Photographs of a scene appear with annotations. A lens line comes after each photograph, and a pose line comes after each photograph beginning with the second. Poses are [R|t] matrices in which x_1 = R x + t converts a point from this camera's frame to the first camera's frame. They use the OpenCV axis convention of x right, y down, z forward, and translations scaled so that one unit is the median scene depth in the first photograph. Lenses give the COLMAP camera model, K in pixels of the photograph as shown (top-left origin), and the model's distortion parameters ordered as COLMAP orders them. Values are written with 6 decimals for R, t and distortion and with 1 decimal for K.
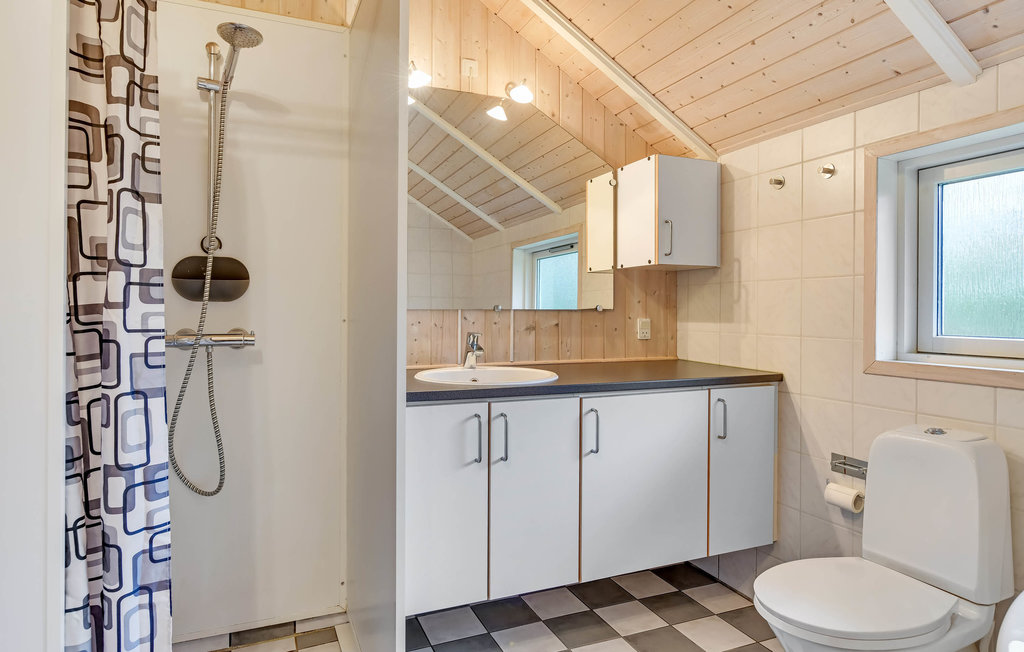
lens RADIAL K [[604.5, 0, 519.8], [0, 604.5, 309.5], [0, 0, 1]] dist [-0.001983, -0.002810]
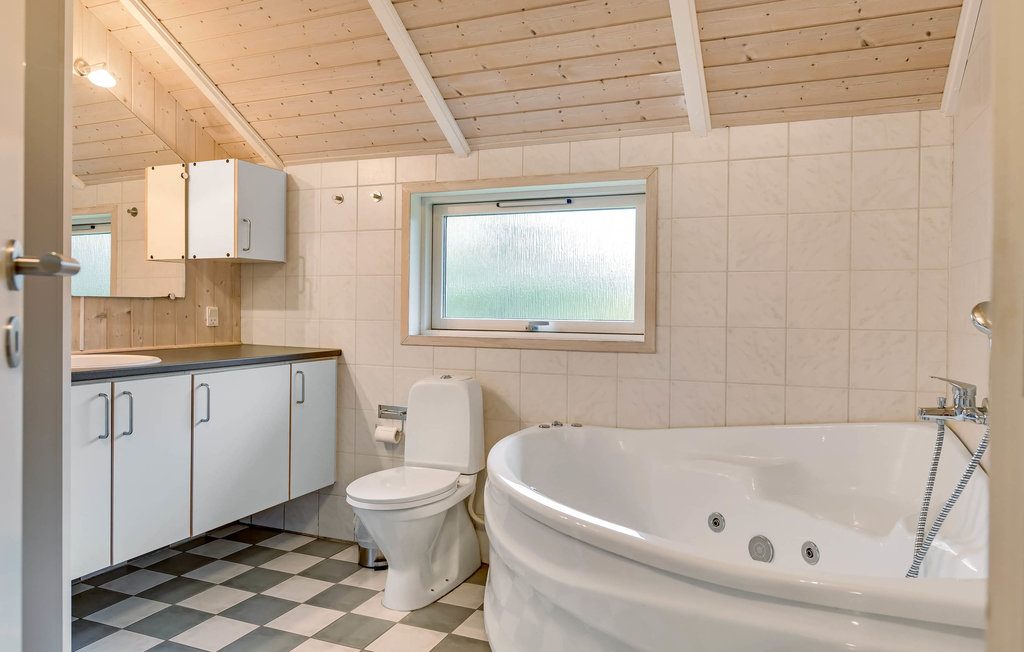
lens RADIAL K [[682.3, 0, 513.7], [0, 682.3, 320.3], [0, 0, 1]] dist [-0.002792, -0.002385]
pose [[0.723904, -0.009784, 0.689831, -0.310639], [-0.008722, 0.999690, 0.023332, 0.008086], [-0.689846, -0.022907, 0.723594, -0.307359]]
